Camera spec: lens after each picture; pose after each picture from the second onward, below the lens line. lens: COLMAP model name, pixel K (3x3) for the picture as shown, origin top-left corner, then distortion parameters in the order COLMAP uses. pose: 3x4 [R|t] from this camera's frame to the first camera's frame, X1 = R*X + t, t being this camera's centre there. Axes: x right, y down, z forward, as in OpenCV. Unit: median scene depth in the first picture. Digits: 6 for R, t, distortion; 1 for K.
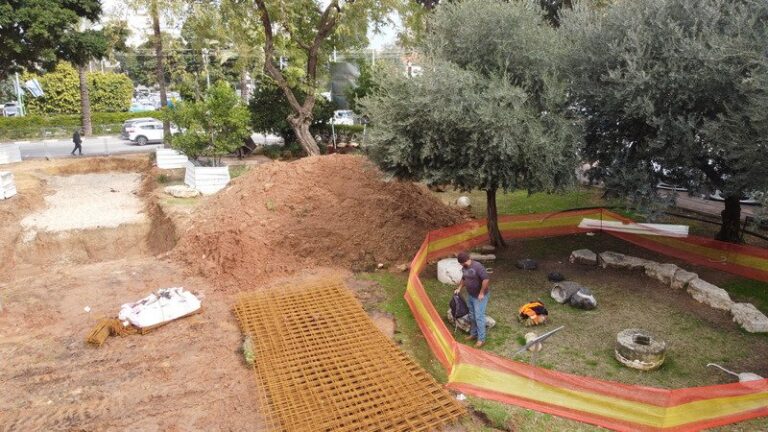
lens RADIAL K [[578.6, 0, 386.1], [0, 578.6, 217.5], [0, 0, 1]] dist [-0.012449, 0.004707]
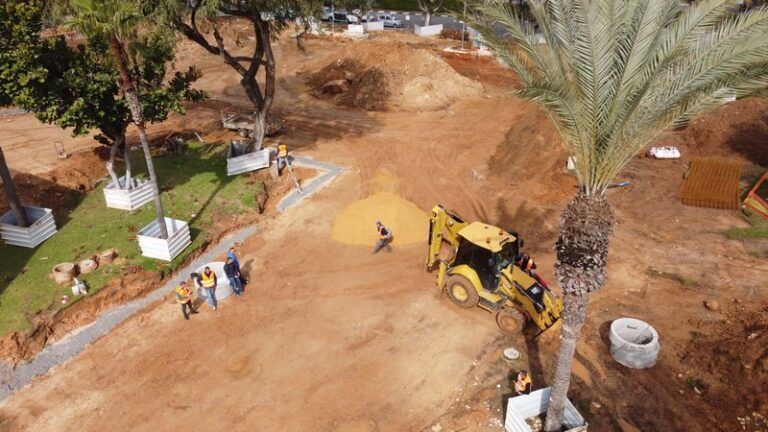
lens RADIAL K [[578.6, 0, 385.9], [0, 578.6, 216.2], [0, 0, 1]] dist [-0.012449, 0.004707]
pose [[0.613565, 0.371052, -0.697036, 0.447921], [-0.177809, 0.924972, 0.335873, -0.137005], [0.769365, -0.082140, 0.633507, -0.977557]]
